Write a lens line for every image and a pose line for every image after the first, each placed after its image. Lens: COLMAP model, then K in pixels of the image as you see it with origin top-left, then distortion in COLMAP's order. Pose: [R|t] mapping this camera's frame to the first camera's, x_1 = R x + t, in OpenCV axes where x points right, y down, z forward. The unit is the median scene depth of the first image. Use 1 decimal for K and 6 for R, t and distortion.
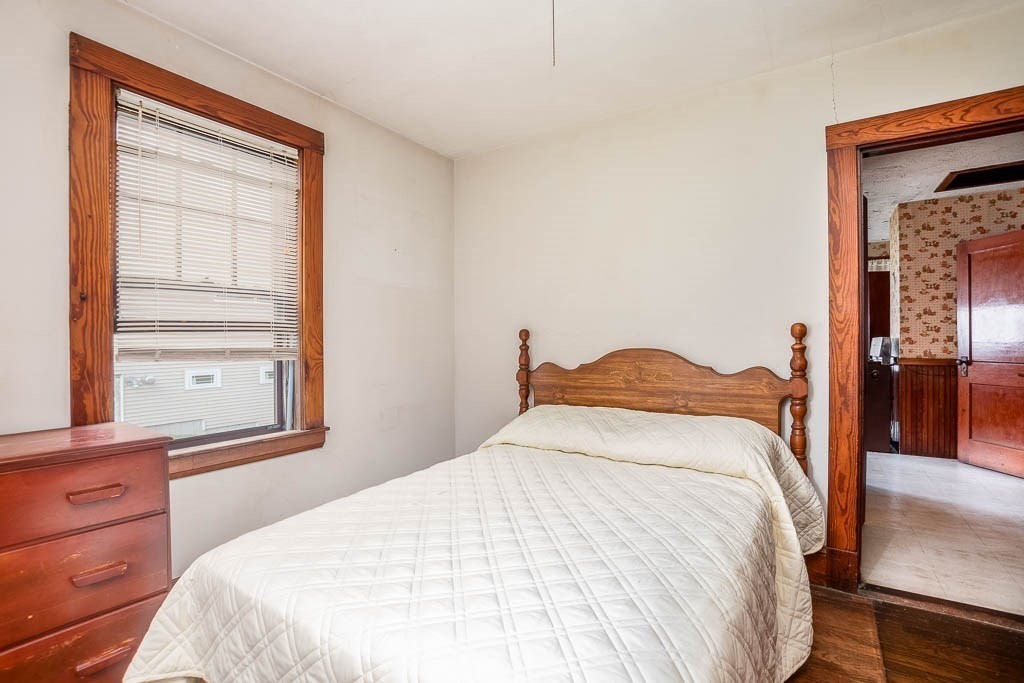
lens RADIAL K [[455.2, 0, 508.5], [0, 455.2, 342.1], [0, 0, 1]] dist [-0.029062, 0.001531]
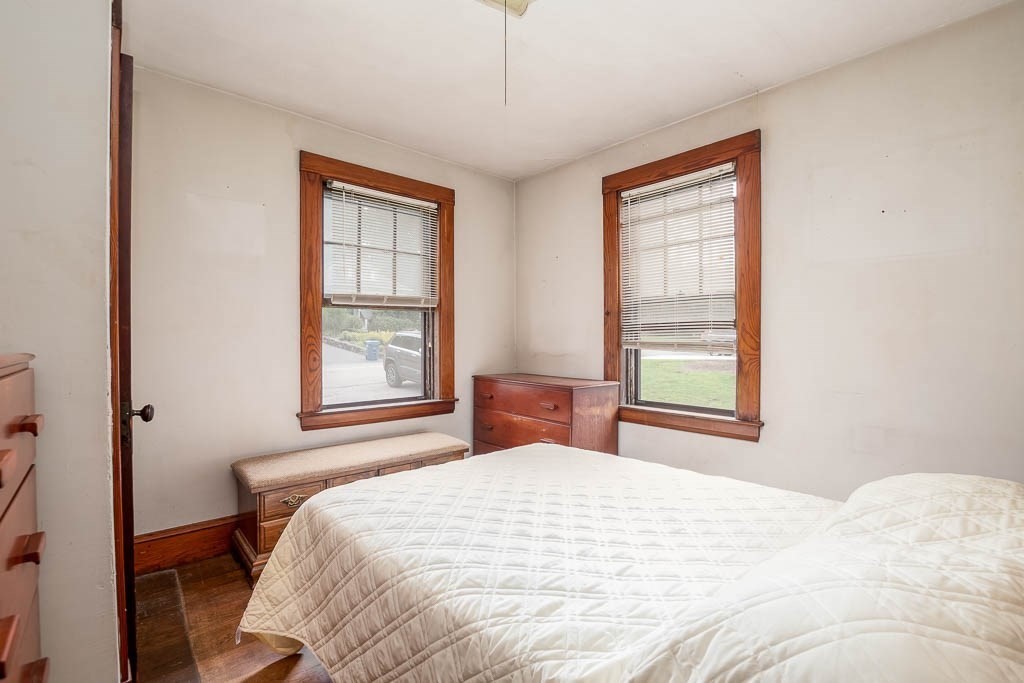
lens RADIAL K [[455.2, 0, 508.5], [0, 455.2, 342.1], [0, 0, 1]] dist [-0.029062, 0.001531]
pose [[-0.231284, 0.017515, -0.972729, 0.770355], [0.001463, 0.999843, 0.017655, -0.010635], [0.972885, 0.002660, -0.231274, 0.767541]]
